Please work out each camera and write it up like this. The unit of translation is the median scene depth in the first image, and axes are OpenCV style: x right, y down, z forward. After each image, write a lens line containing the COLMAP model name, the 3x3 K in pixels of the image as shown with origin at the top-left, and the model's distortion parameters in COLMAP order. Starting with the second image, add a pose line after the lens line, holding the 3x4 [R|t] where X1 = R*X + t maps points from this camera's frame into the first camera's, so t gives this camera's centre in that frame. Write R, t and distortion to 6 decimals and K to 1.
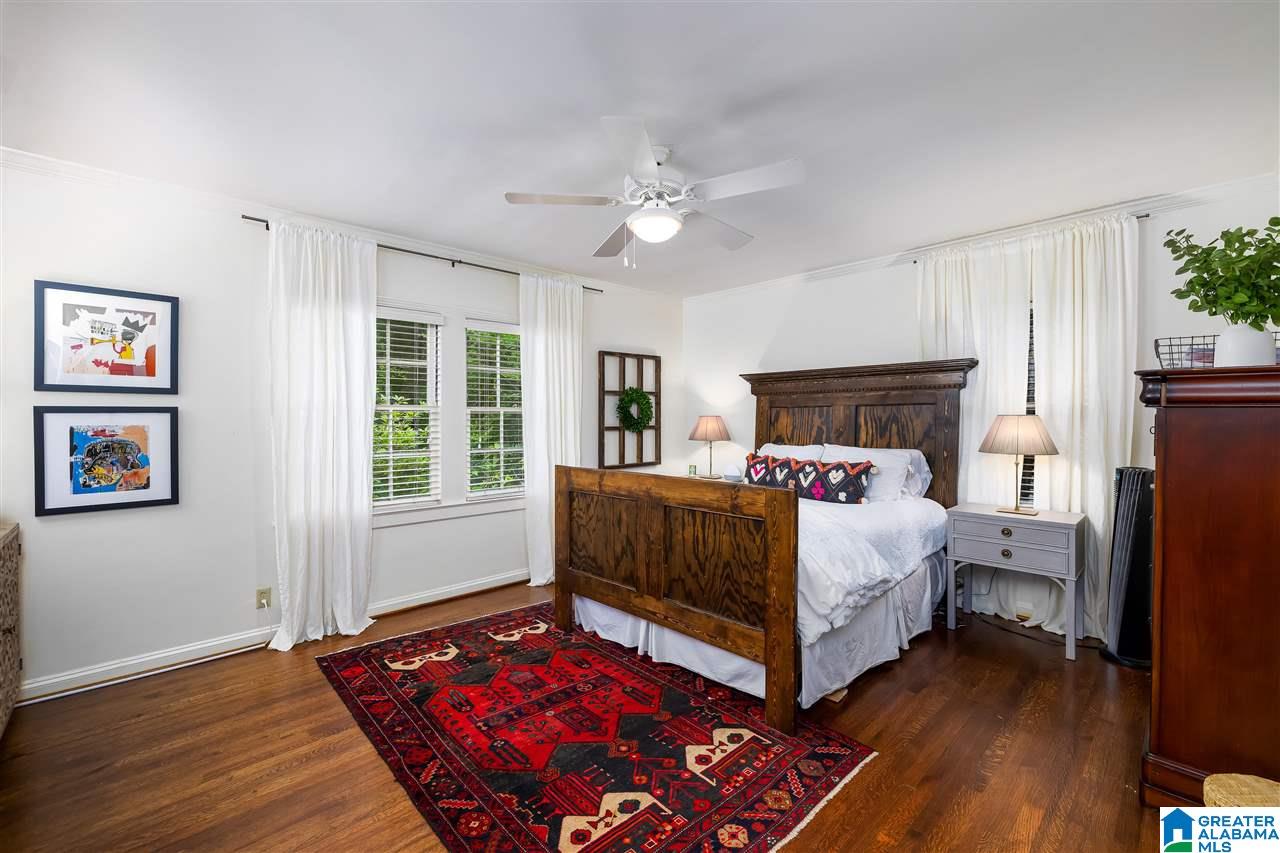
lens RADIAL K [[534.6, 0, 638.7], [0, 534.6, 428.1], [0, 0, 1]] dist [-0.000615, -0.000538]
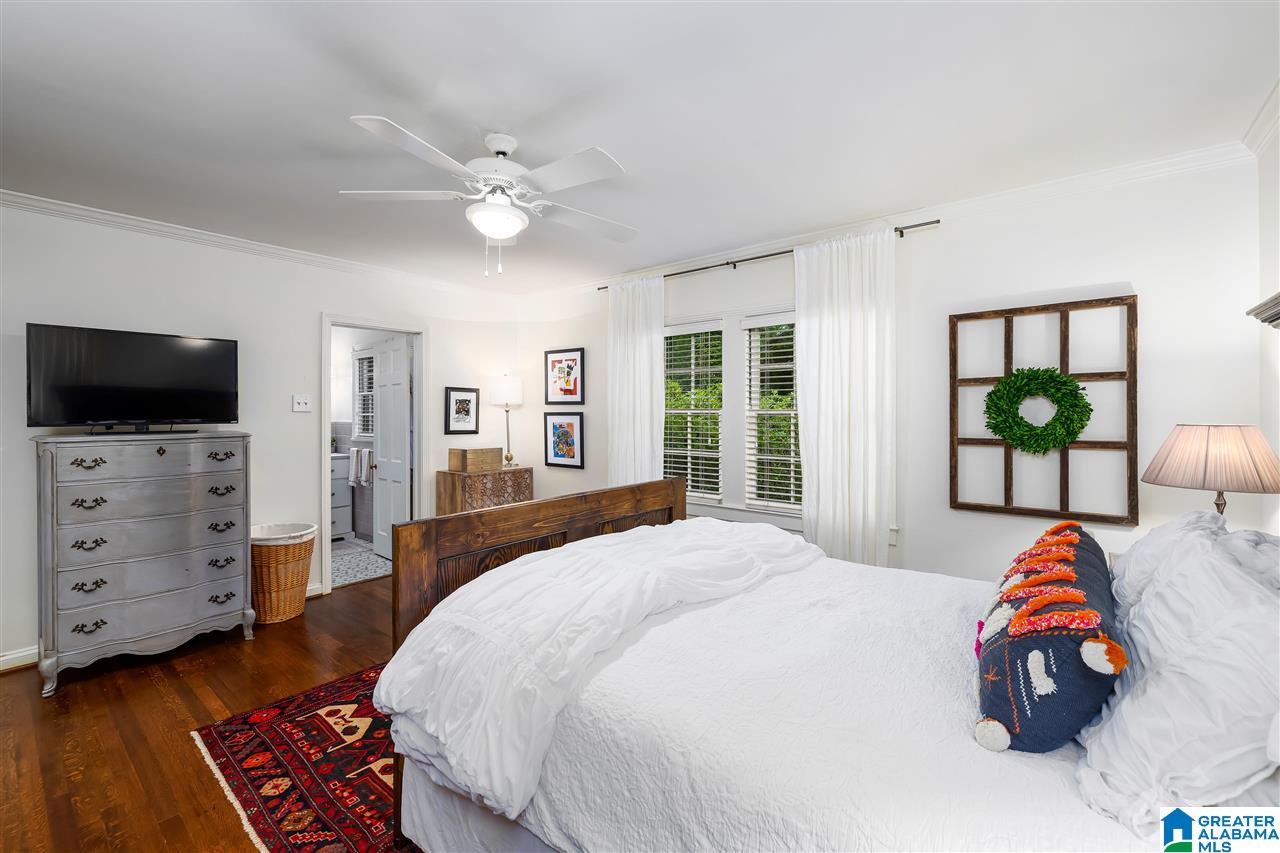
lens RADIAL K [[534.6, 0, 637.1], [0, 534.6, 414.5], [0, 0, 1]] dist [-0.000615, -0.000538]
pose [[0.129274, 0.000065, -0.991609, 0.862715], [-0.025682, 0.999665, -0.003282, -0.031362], [0.991276, 0.025890, 0.129233, 0.976039]]
